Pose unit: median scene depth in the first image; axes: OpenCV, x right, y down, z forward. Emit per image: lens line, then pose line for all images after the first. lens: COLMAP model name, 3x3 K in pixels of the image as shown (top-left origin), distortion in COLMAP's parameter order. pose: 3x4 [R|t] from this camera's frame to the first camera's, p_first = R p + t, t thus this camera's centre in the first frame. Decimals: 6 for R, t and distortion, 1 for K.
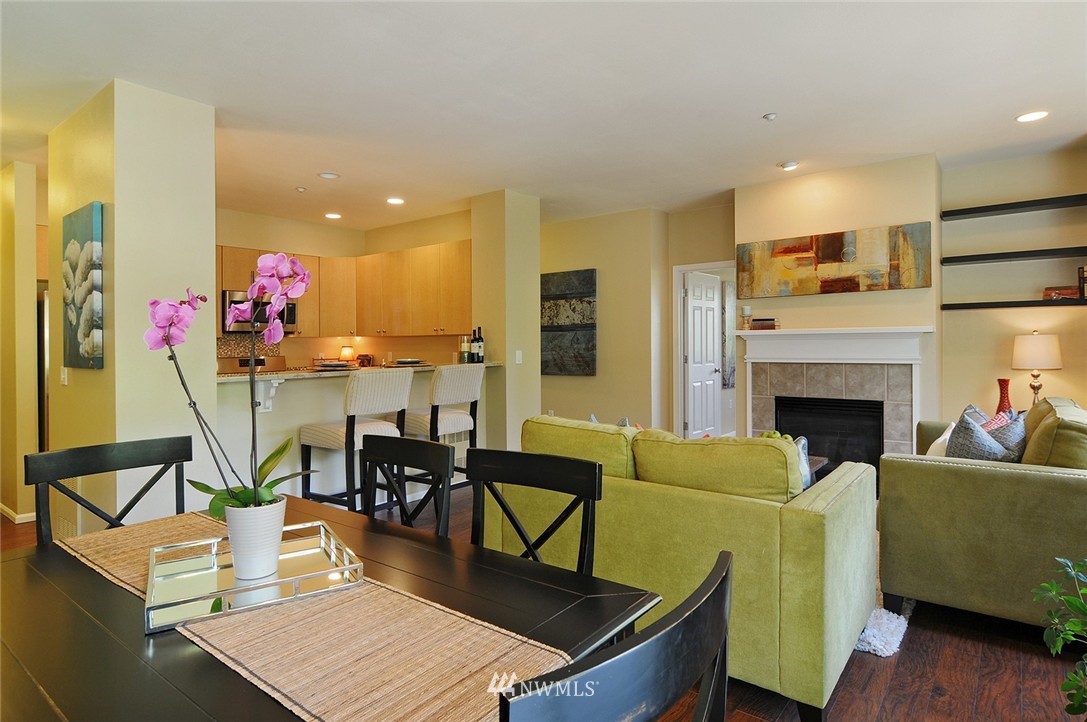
lens RADIAL K [[595.5, 0, 559.2], [0, 595.5, 330.5], [0, 0, 1]] dist [-0.004199, -0.000716]
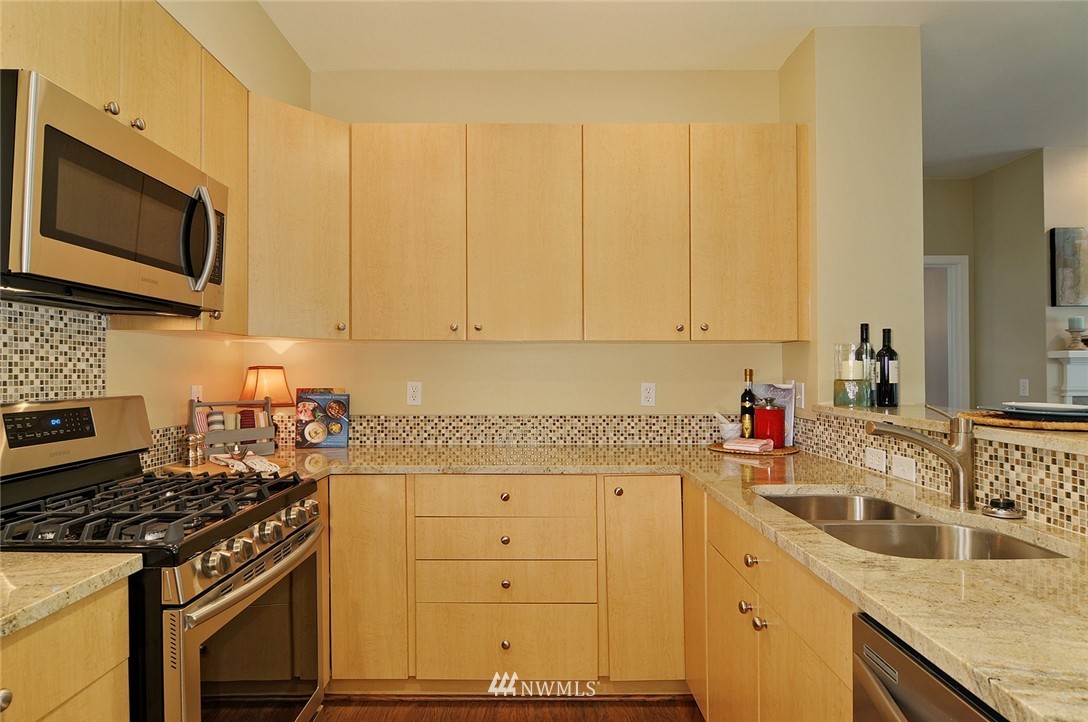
lens RADIAL K [[596.1, 0, 543.3], [0, 596.1, 363.9], [0, 0, 1]] dist [-0.004199, -0.000716]
pose [[0.794042, 0.019179, 0.607560, -0.594033], [-0.022405, 0.999746, -0.002277, 0.029737], [-0.607449, -0.011805, 0.794271, 0.807592]]
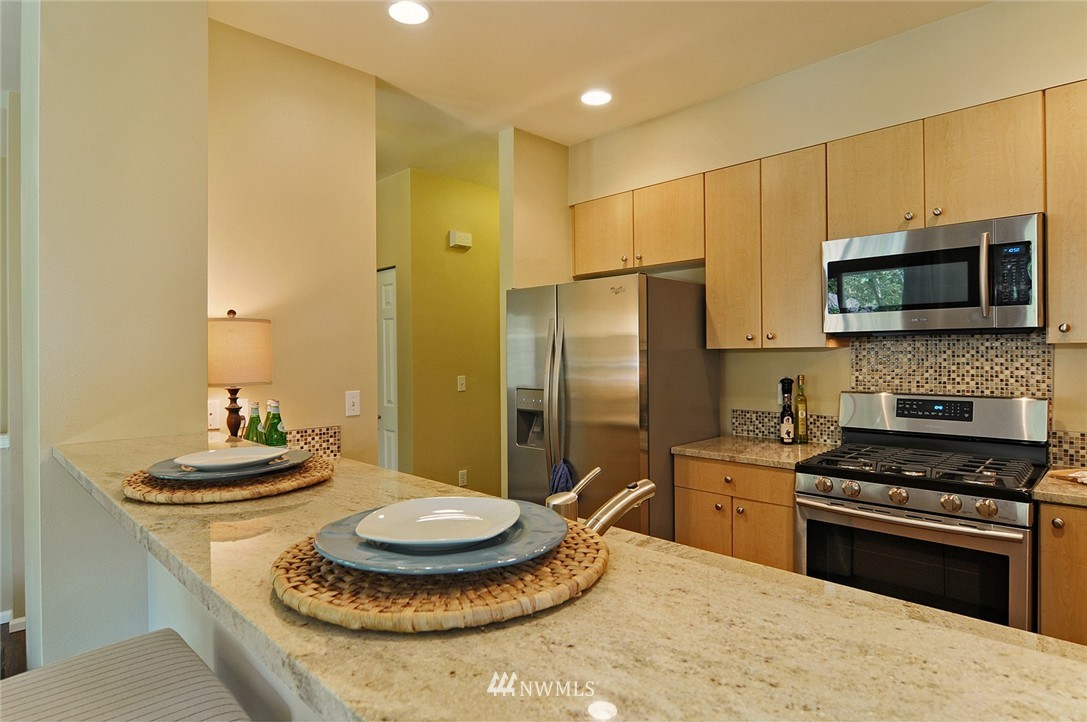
lens RADIAL K [[595.5, 0, 541.5], [0, 595.5, 359.4], [0, 0, 1]] dist [-0.004199, -0.000716]
pose [[-0.130852, 0.021268, -0.991174, -0.102988], [0.027632, 0.999460, 0.017798, 0.007463], [0.991017, -0.025060, -0.131369, 0.930964]]
